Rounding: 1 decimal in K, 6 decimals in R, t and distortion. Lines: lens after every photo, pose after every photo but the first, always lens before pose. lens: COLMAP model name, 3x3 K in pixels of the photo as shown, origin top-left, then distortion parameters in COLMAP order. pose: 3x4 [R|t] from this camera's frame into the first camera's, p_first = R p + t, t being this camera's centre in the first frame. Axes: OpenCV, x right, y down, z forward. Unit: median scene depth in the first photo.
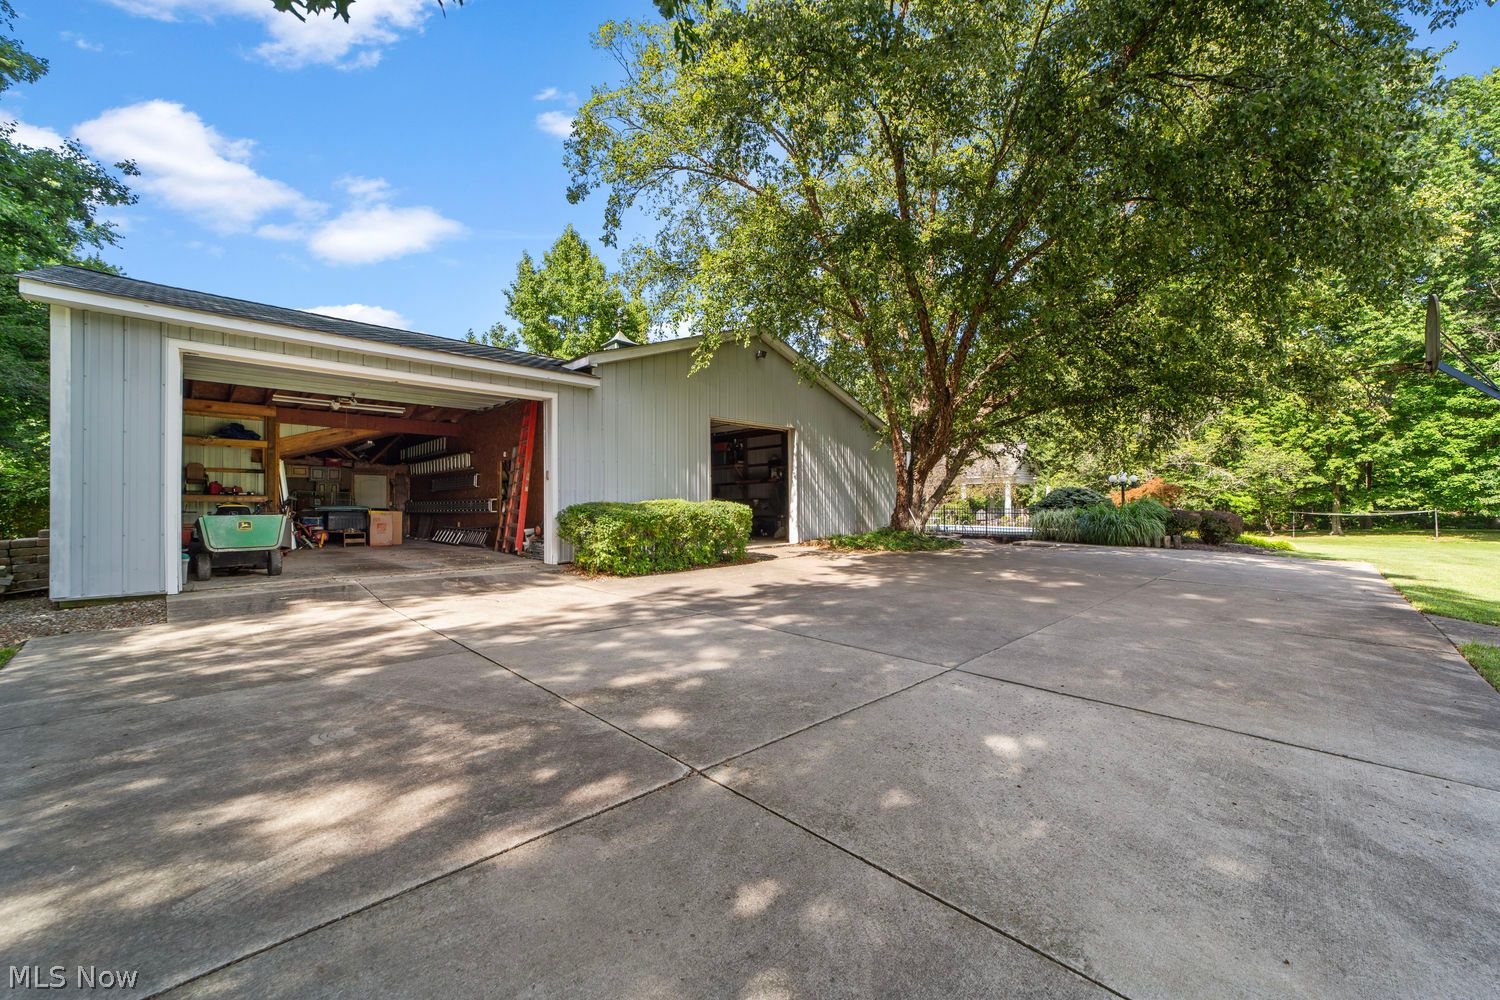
lens RADIAL K [[568.7, 0, 754.1], [0, 568.7, 509.7], [0, 0, 1]] dist [-0.000245, 0.000000]
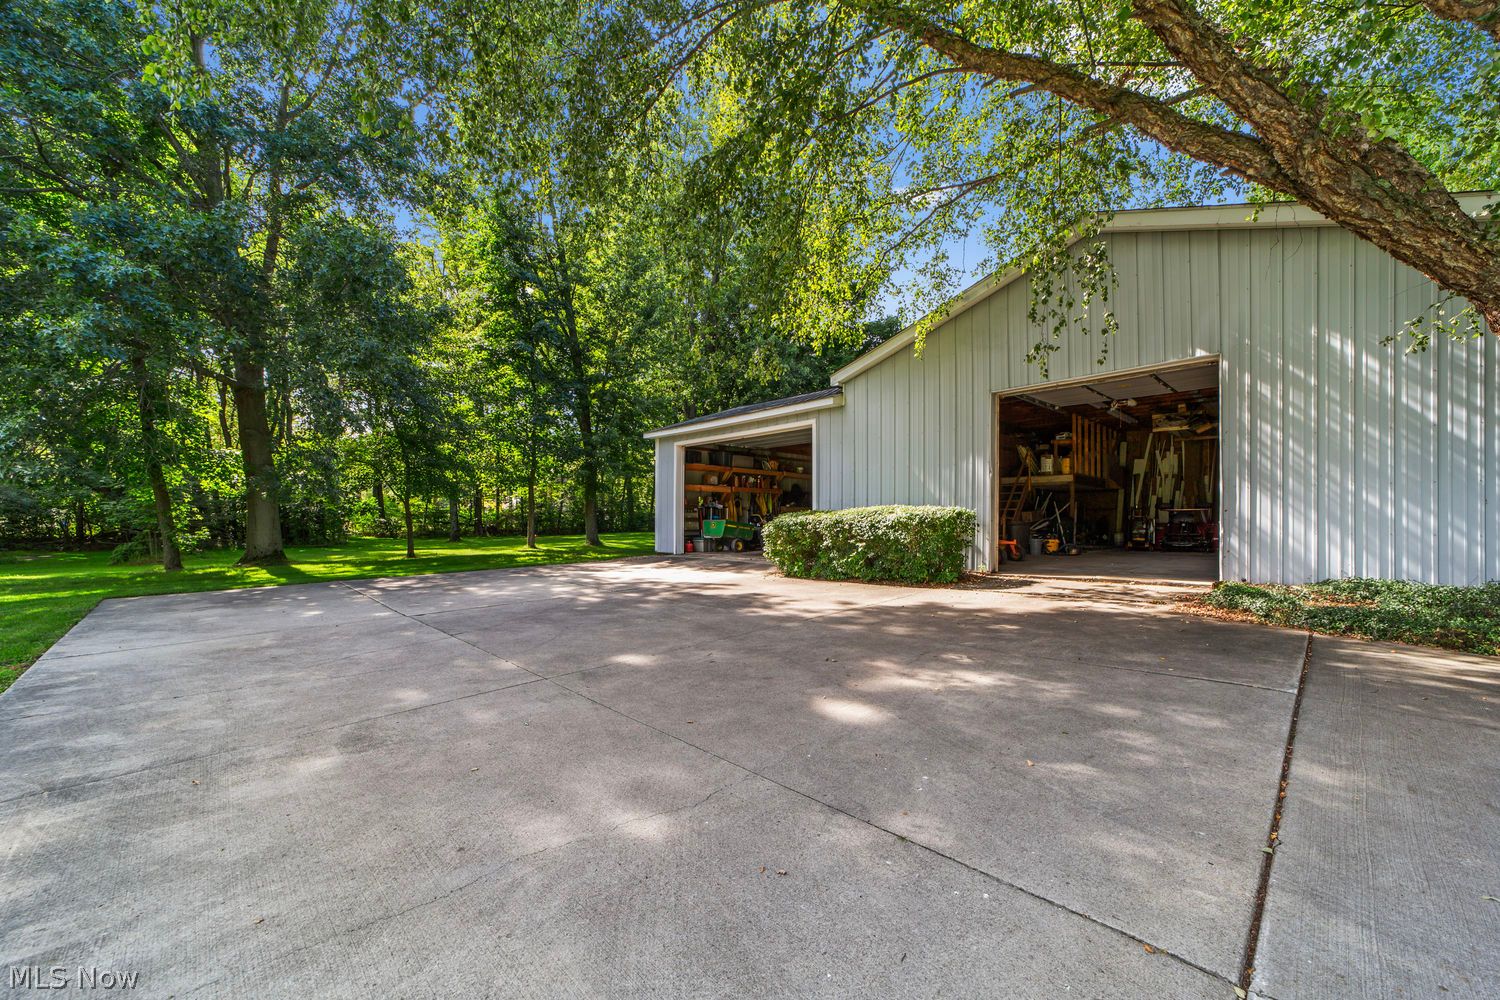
lens RADIAL K [[568.7, 0, 754.1], [0, 568.7, 509.7], [0, 0, 1]] dist [-0.000245, 0.000000]
pose [[0.006487, -0.002782, -0.999975, 0.836827], [0.008260, 0.999962, -0.002728, -0.011766], [0.999945, -0.008242, 0.006509, 0.857001]]
